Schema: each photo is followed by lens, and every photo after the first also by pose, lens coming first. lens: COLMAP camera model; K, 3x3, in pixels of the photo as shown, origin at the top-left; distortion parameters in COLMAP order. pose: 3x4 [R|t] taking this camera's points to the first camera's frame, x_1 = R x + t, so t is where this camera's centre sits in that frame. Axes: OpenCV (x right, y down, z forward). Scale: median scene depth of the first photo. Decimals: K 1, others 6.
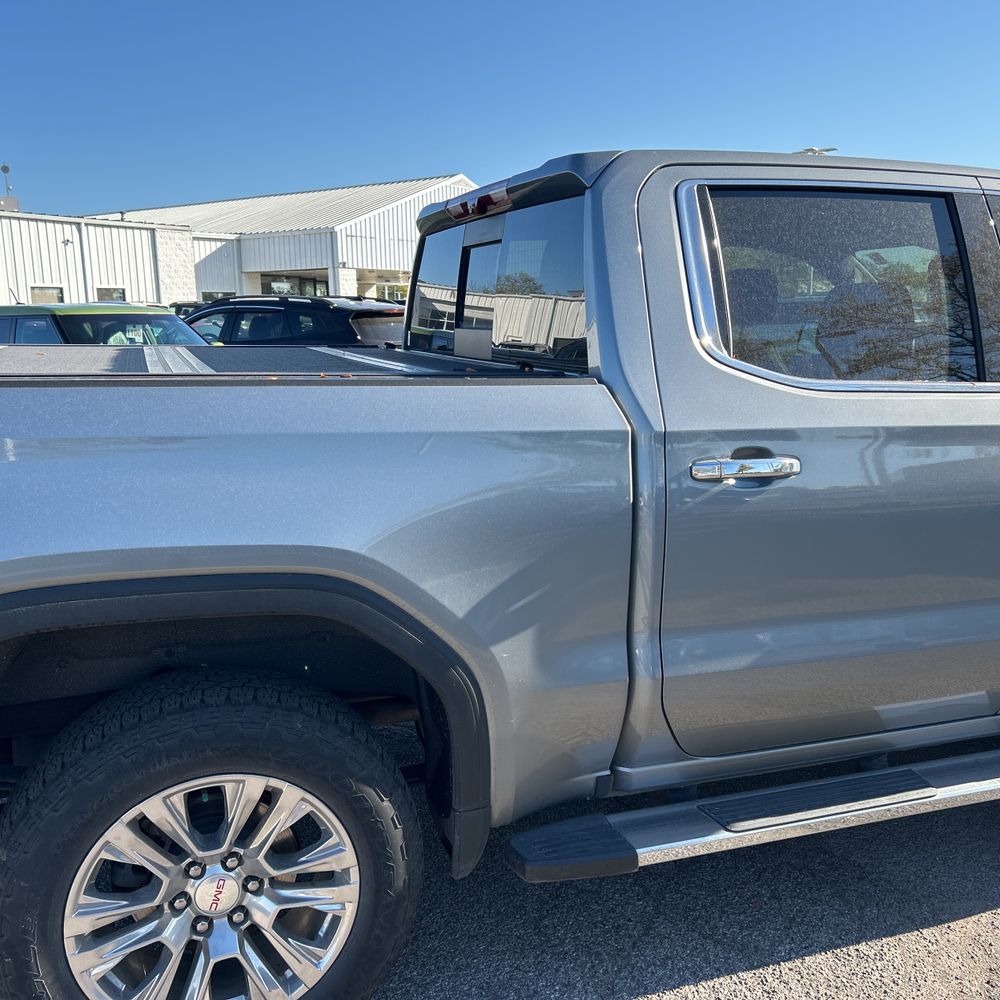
lens RADIAL K [[1004.0, 0, 499.9], [0, 1004.0, 502.7], [0, 0, 1]] dist [0.024298, 0.000000]
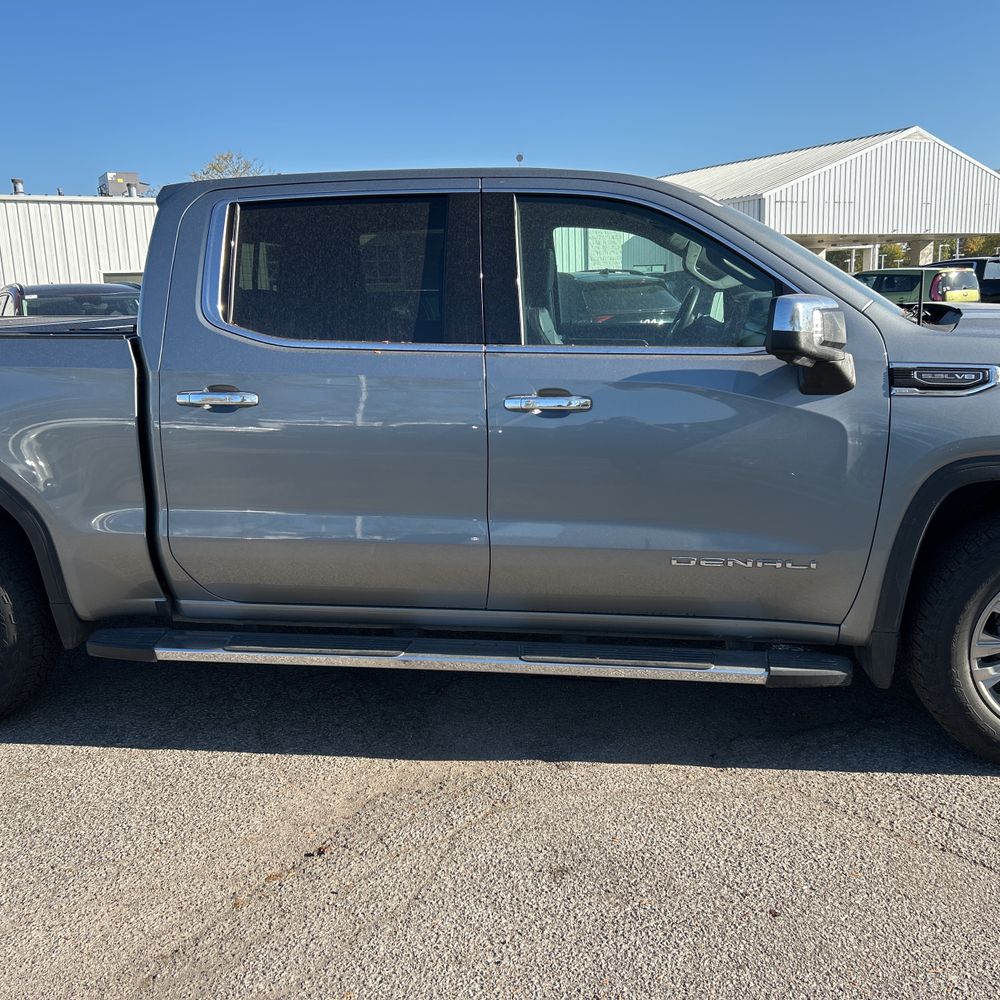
lens RADIAL K [[1004.0, 0, 500.1], [0, 1004.0, 499.8], [0, 0, 1]] dist [0.024298, 0.000000]
pose [[0.893567, 0.070699, -0.443328, 1.389352], [-0.058765, 0.997445, 0.040618, 0.032103], [0.445067, -0.010243, 0.895439, -0.146188]]
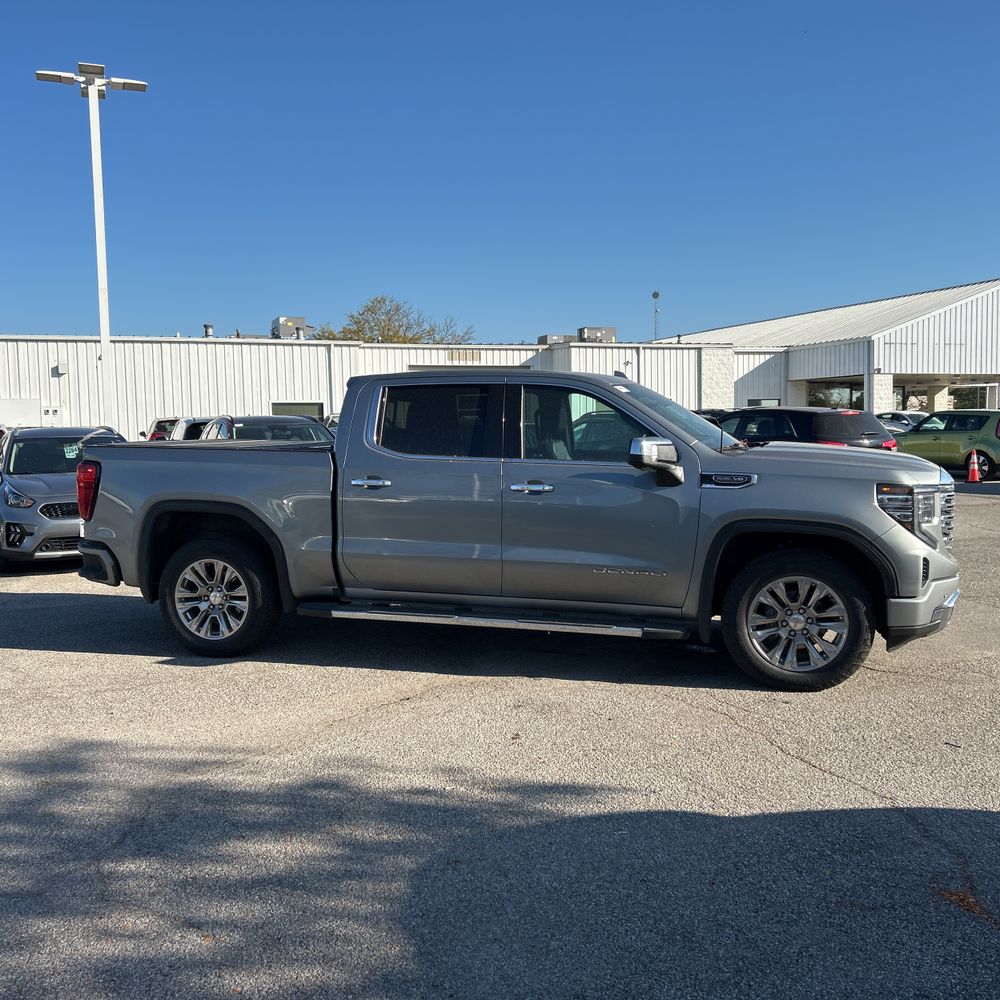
lens RADIAL K [[1004.0, 0, 490.9], [0, 1004.0, 484.6], [0, 0, 1]] dist [0.024298, 0.000000]
pose [[0.821029, 0.029413, -0.570129, 2.393960], [-0.096567, 0.991436, -0.087916, 0.212500], [0.562661, 0.127237, 0.816838, -1.297767]]
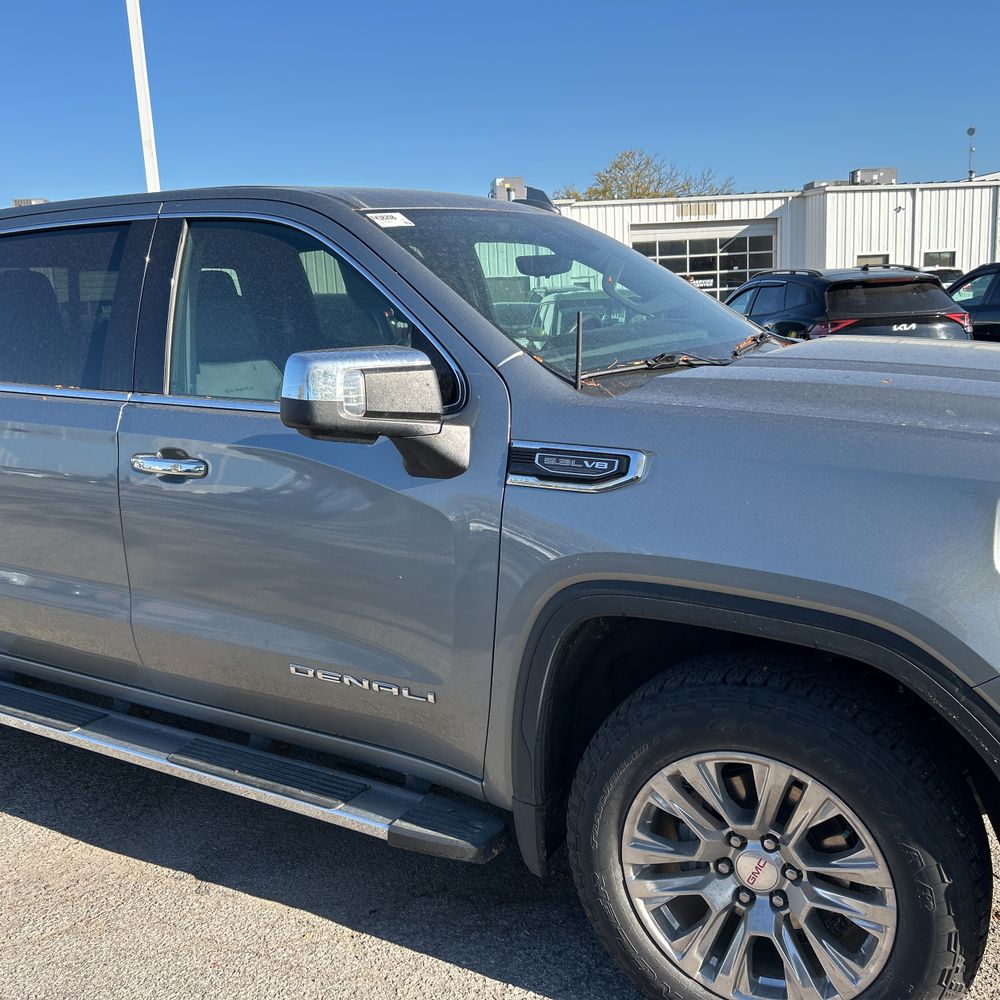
lens RADIAL K [[1004.0, 0, 517.5], [0, 1004.0, 492.1], [0, 0, 1]] dist [0.024298, 0.000000]
pose [[0.654533, 0.123480, -0.745882, 2.039114], [-0.102987, 0.991938, 0.073841, -0.164925], [0.748986, 0.028485, 0.661973, 0.727205]]
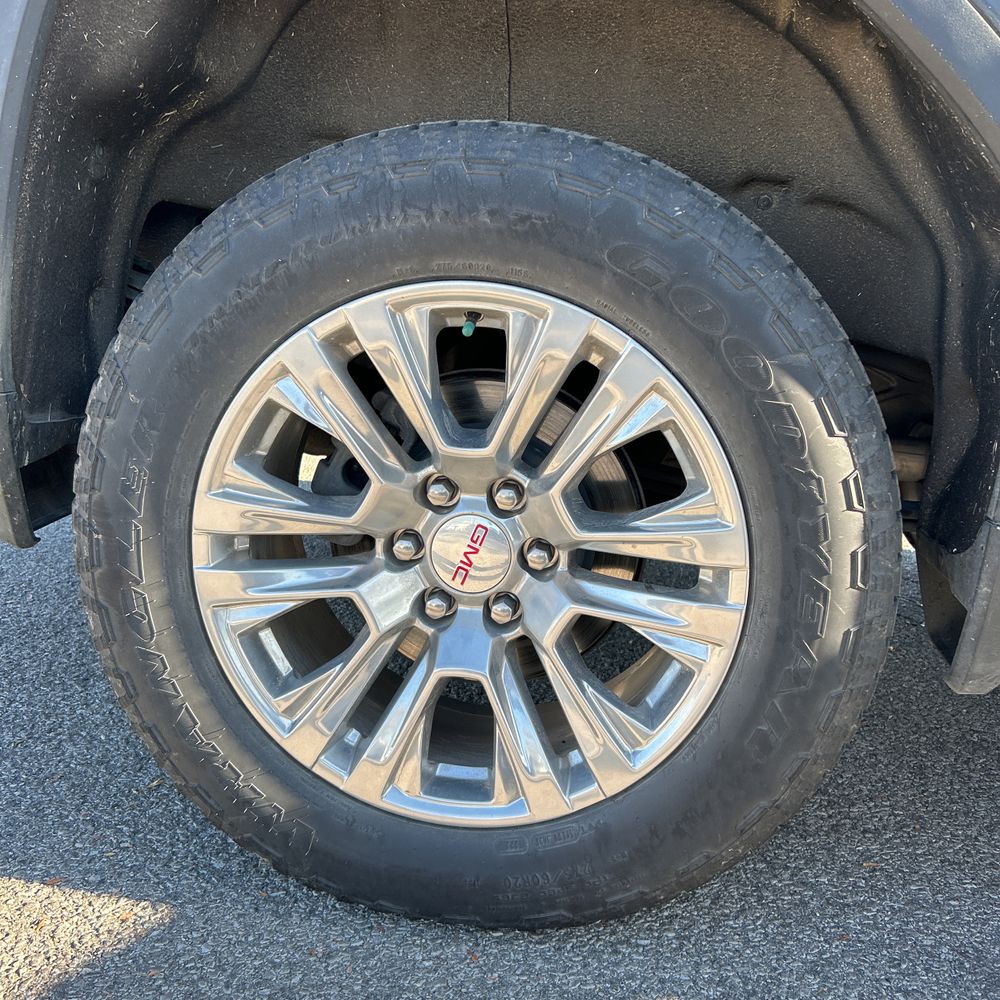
lens RADIAL K [[1004.0, 0, 509.1], [0, 1004.0, 483.2], [0, 0, 1]] dist [0.024298, 0.000000]
pose [[0.882720, 0.177906, -0.434919, -0.044784], [-0.178984, 0.983084, 0.038867, 0.324403], [0.434477, 0.043535, 0.899630, 0.537470]]
